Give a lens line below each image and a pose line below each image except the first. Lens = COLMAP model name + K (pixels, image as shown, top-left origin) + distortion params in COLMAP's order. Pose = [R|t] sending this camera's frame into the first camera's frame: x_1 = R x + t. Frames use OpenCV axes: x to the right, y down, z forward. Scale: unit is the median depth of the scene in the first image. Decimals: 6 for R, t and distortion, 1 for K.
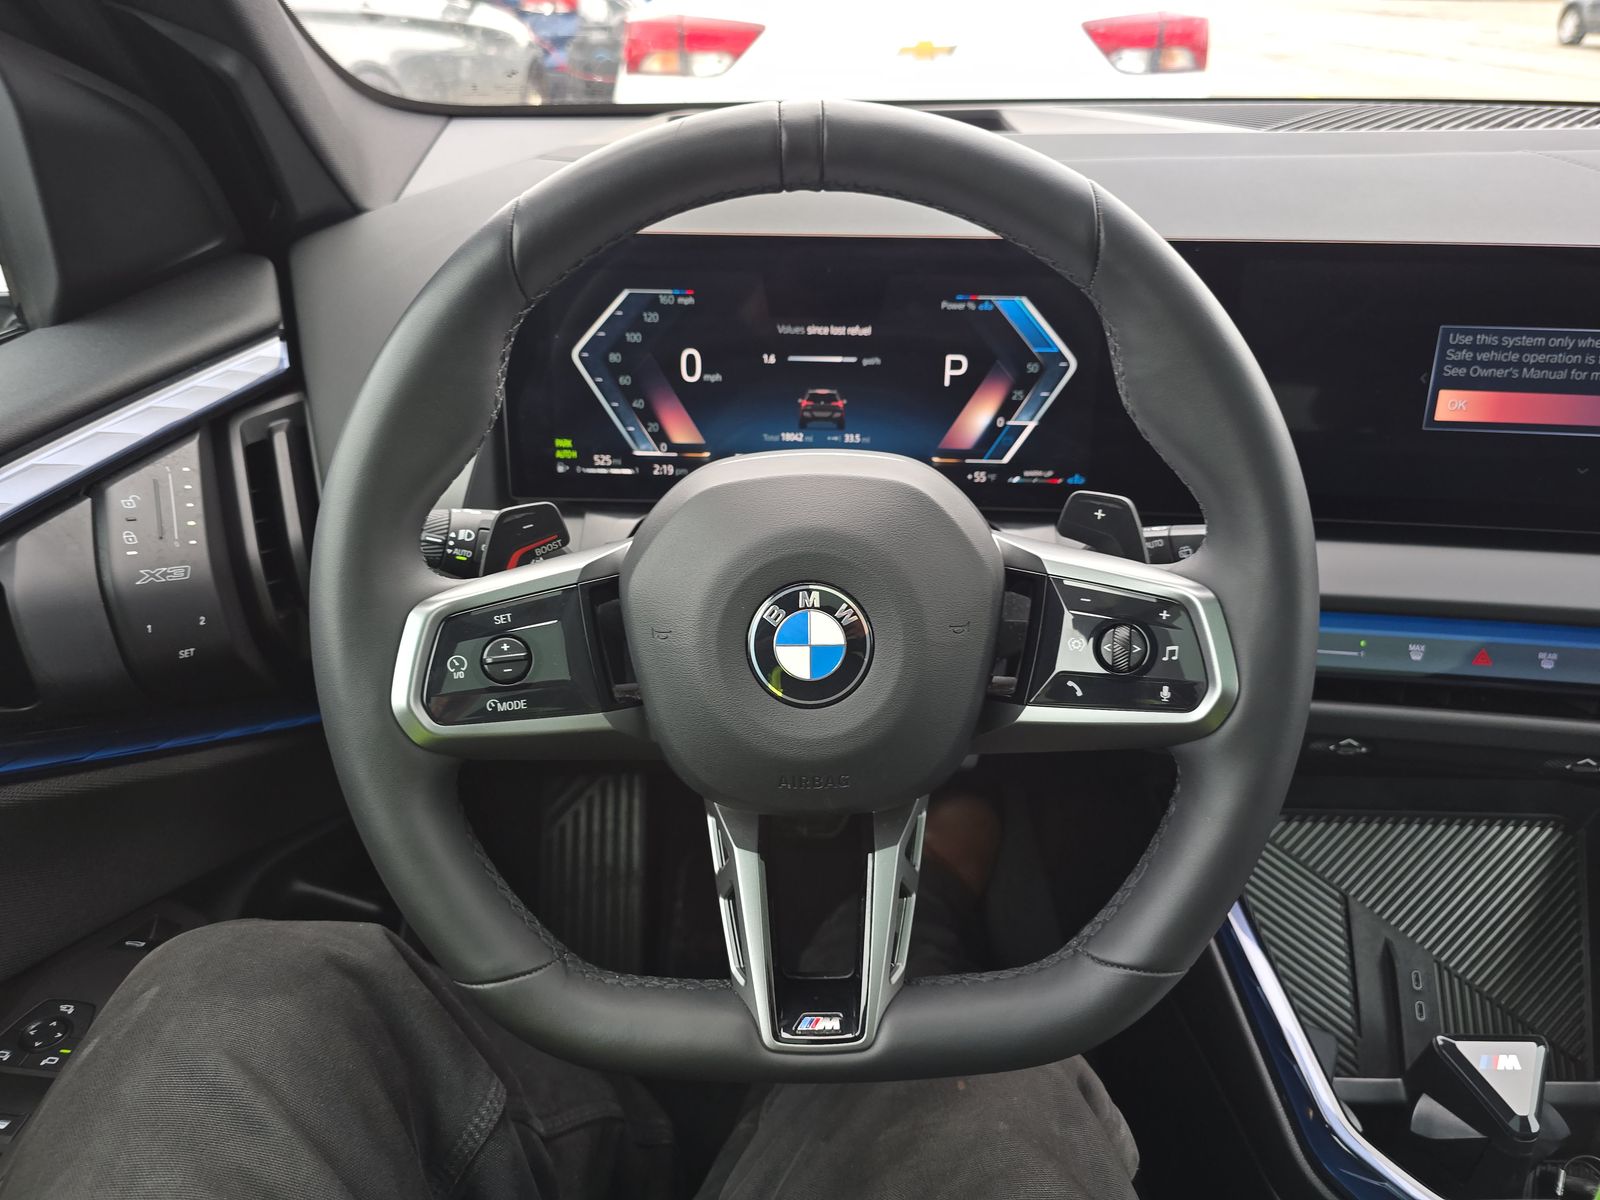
lens RADIAL K [[1071.3, 0, 792.8], [0, 1071.3, 597.8], [0, 0, 1]] dist [0.038872, -0.041336]
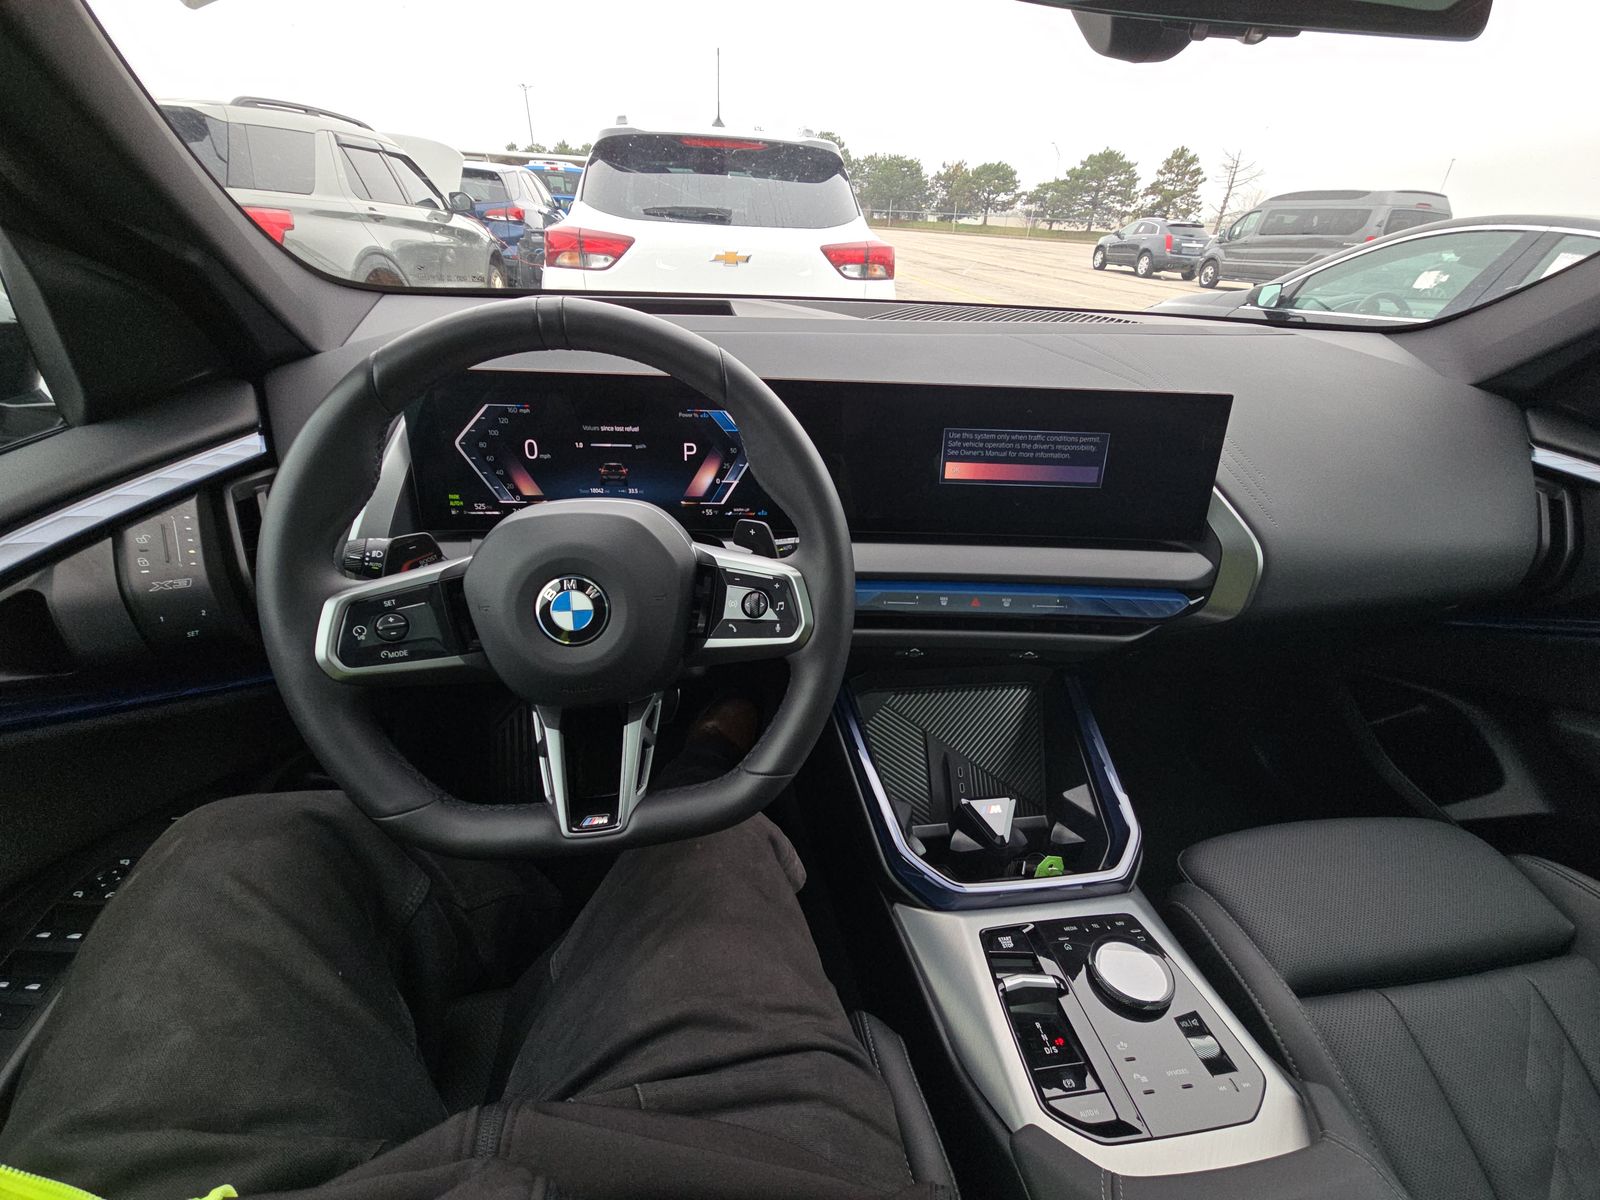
lens RADIAL K [[639.7, 0, 802.8], [0, 639.7, 608.6], [0, 0, 1]] dist [0.000991, -0.000393]
pose [[0.985072, -0.043877, 0.166460, 0.148712], [0.037781, 0.998501, 0.039614, 0.009850], [-0.167948, -0.032733, 0.985252, -0.070743]]
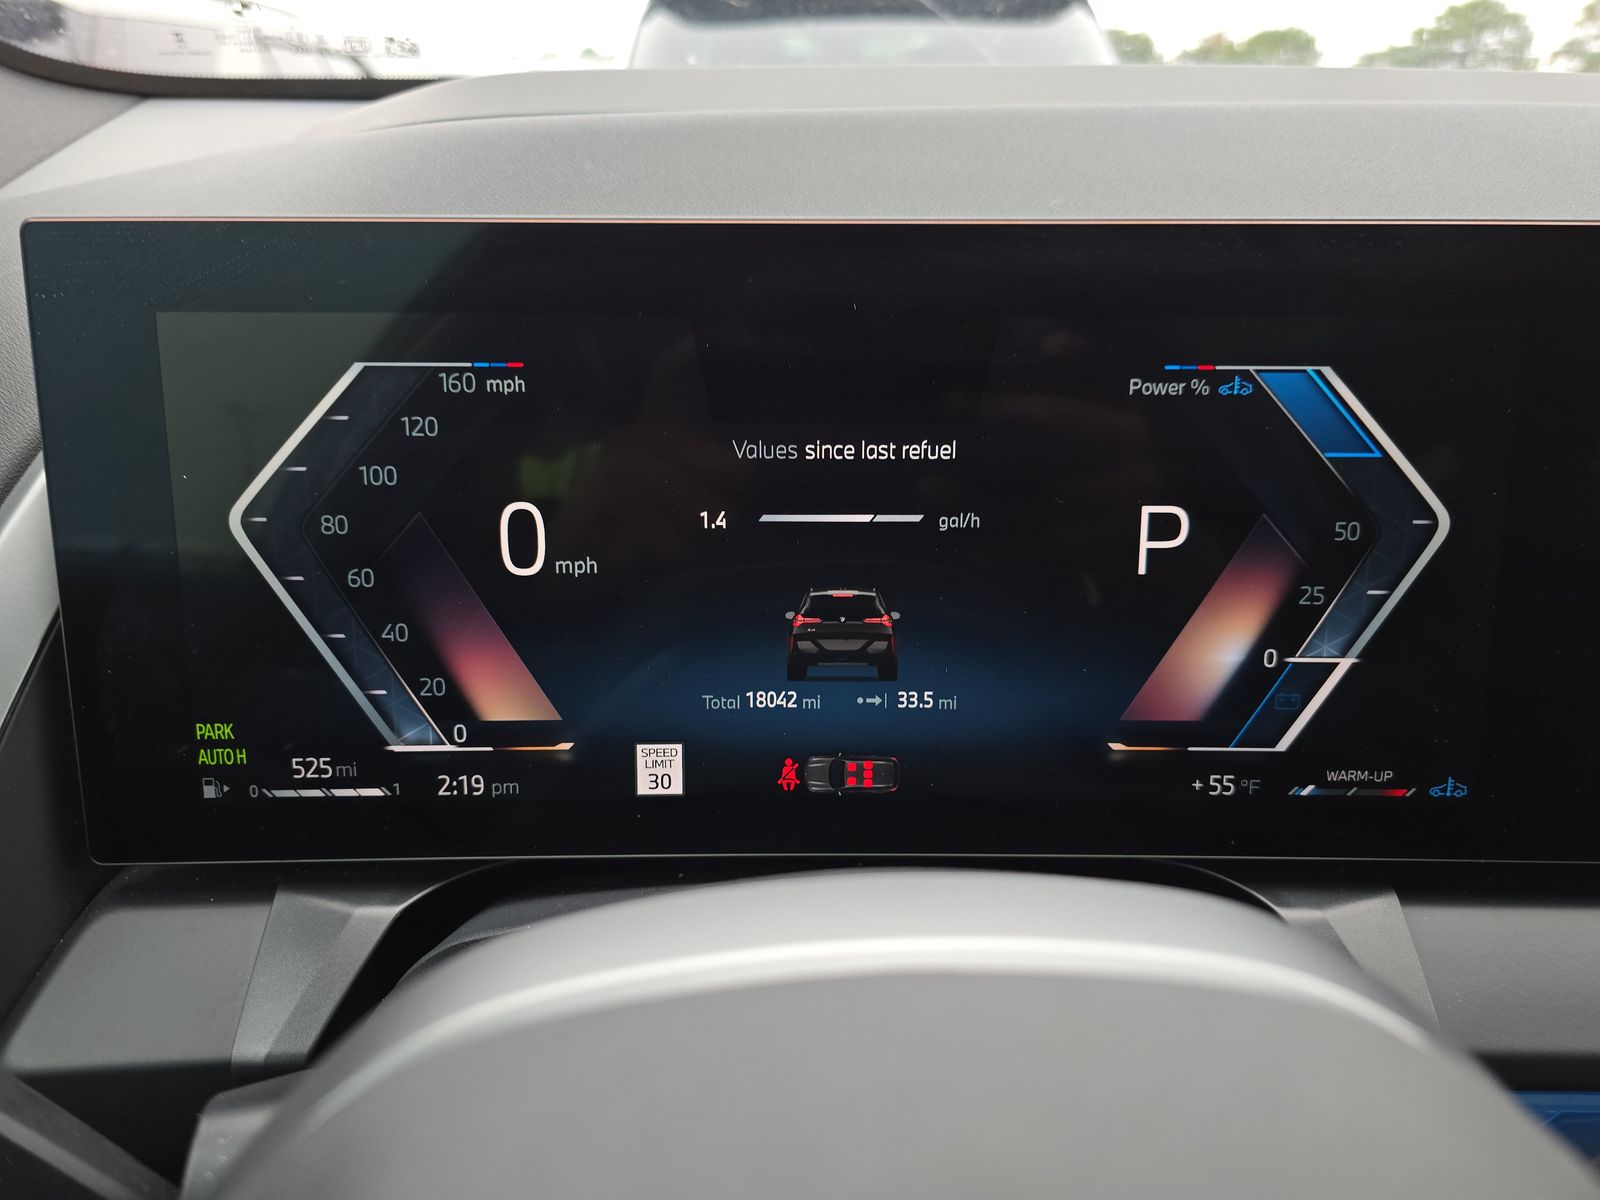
lens RADIAL K [[1071.3, 0, 797.0], [0, 1071.3, 597.7], [0, 0, 1]] dist [0.038872, -0.041336]
pose [[0.999294, -0.020540, 0.031462, -0.003361], [0.024052, 0.992997, -0.115661, -0.145332], [-0.028866, 0.116336, 0.992790, 0.596179]]
